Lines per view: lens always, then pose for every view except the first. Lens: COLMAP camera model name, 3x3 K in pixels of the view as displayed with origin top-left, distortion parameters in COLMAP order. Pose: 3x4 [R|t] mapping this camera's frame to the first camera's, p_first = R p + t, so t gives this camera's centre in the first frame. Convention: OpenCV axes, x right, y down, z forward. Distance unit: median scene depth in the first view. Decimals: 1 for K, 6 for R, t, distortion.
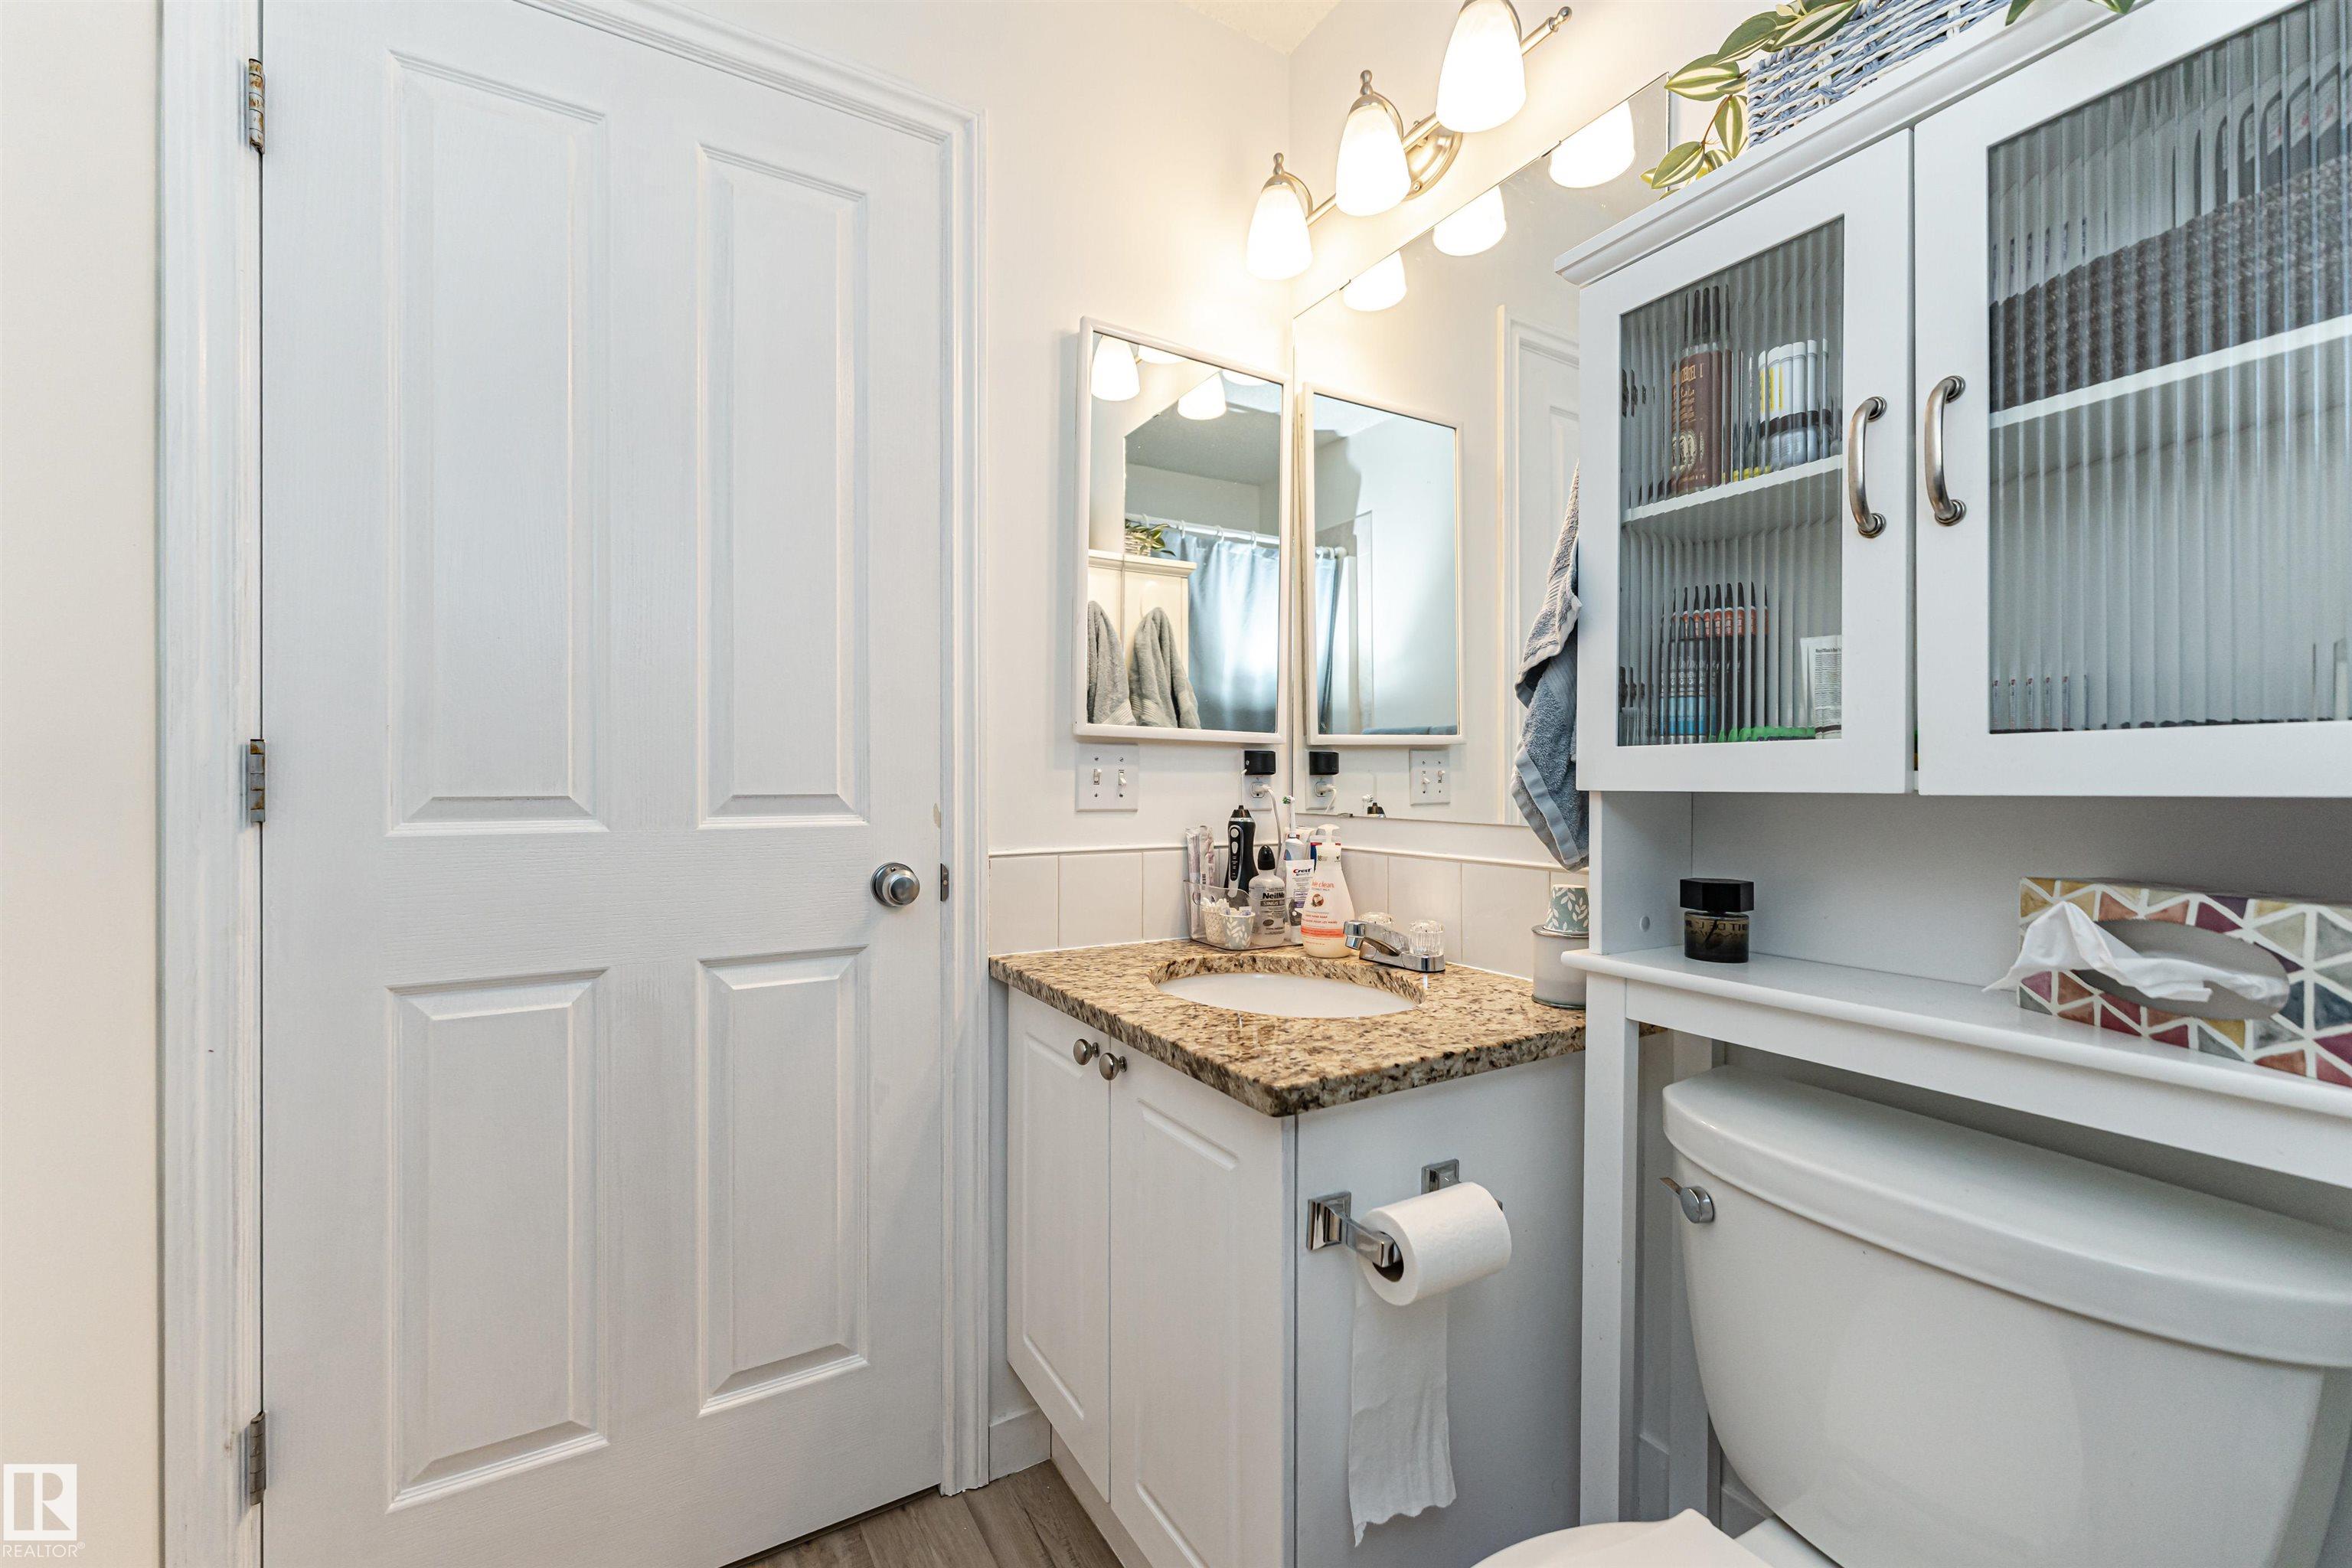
lens RADIAL K [[948.6, 0, 1166.4], [0, 948.6, 783.0], [0, 0, 1]] dist [-0.000649, -0.000144]
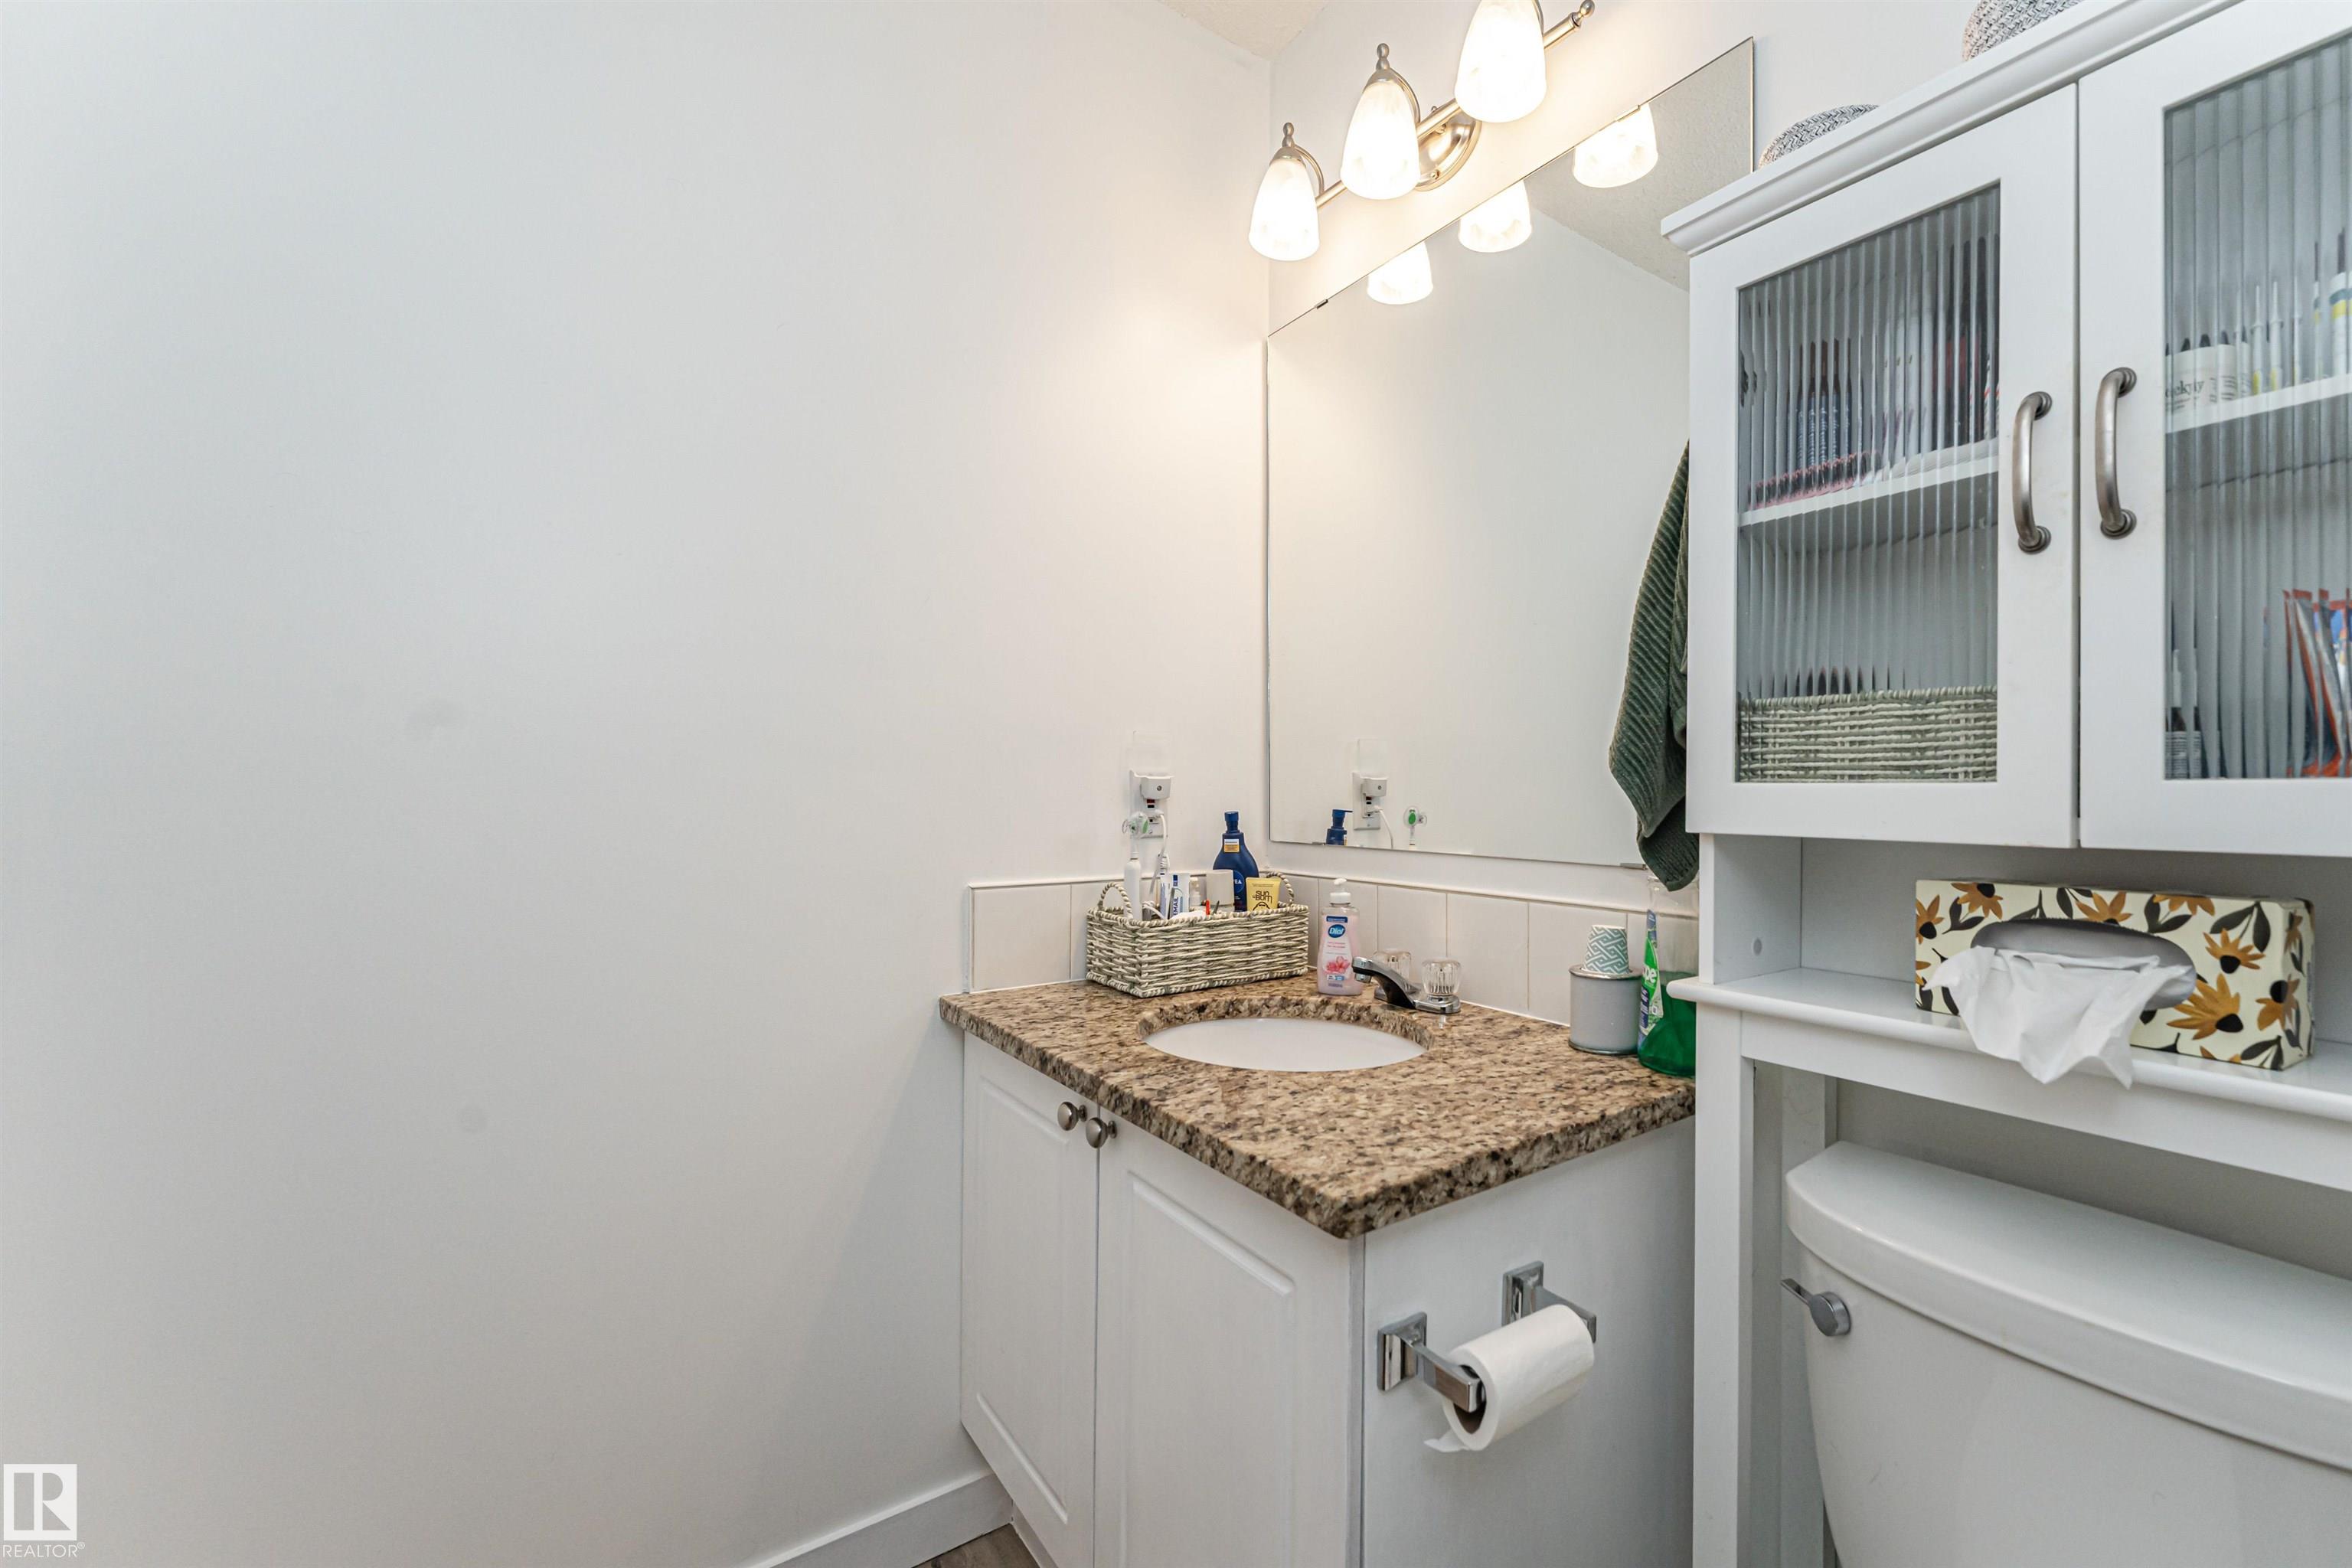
lens RADIAL K [[788.5, 0, 1179.3], [0, 788.5, 781.4], [0, 0, 1]] dist [-0.027397, 0.016516]
pose [[0.987979, 0.006929, 0.154434, -0.132668], [-0.007422, 0.999969, 0.002616, -0.037473], [-0.154411, -0.003731, 0.988000, 0.358855]]
